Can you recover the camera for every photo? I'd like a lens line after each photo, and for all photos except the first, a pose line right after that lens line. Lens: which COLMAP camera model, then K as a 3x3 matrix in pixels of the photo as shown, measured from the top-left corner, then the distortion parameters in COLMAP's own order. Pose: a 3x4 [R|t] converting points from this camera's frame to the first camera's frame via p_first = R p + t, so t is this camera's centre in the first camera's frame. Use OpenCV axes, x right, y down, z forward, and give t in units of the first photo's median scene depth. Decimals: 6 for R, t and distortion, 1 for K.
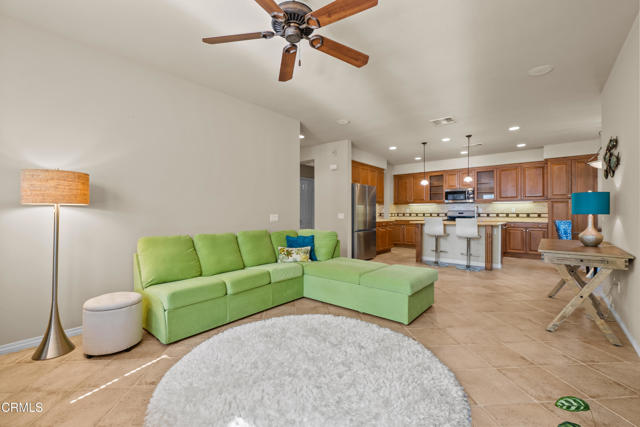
lens RADIAL K [[274.6, 0, 318.5], [0, 274.6, 213.8], [0, 0, 1]] dist [0.002054, 0.000135]
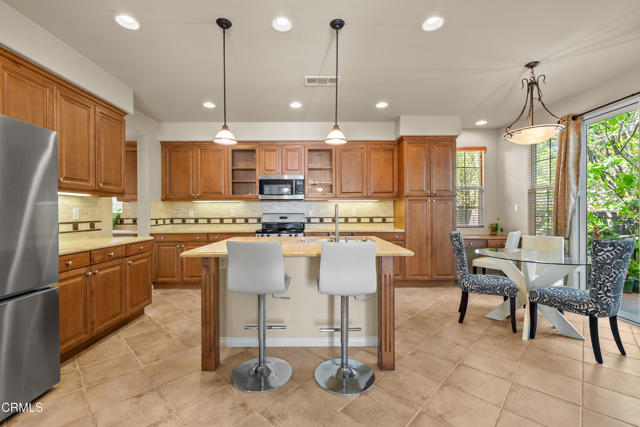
lens RADIAL K [[274.6, 0, 313.7], [0, 274.6, 212.9], [0, 0, 1]] dist [0.002054, 0.000135]
pose [[0.766835, -0.004578, 0.641828, 0.202517], [0.006350, 0.999980, -0.000454, -0.012721], [-0.641813, 0.004424, 0.766848, 0.540055]]
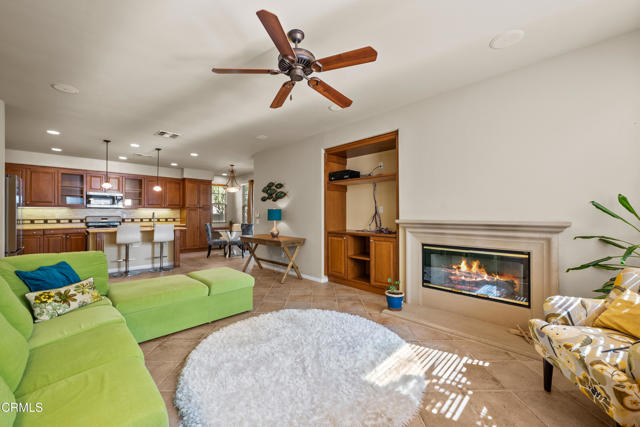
lens RADIAL K [[252.0, 0, 318.2], [0, 252.0, 211.9], [0, 0, 1]] dist [-0.002332, -0.000020]
pose [[0.089277, 0.010510, 0.995951, -0.292106], [0.004798, 0.999928, -0.010982, -0.013888], [-0.995995, 0.005759, 0.089220, 0.207213]]
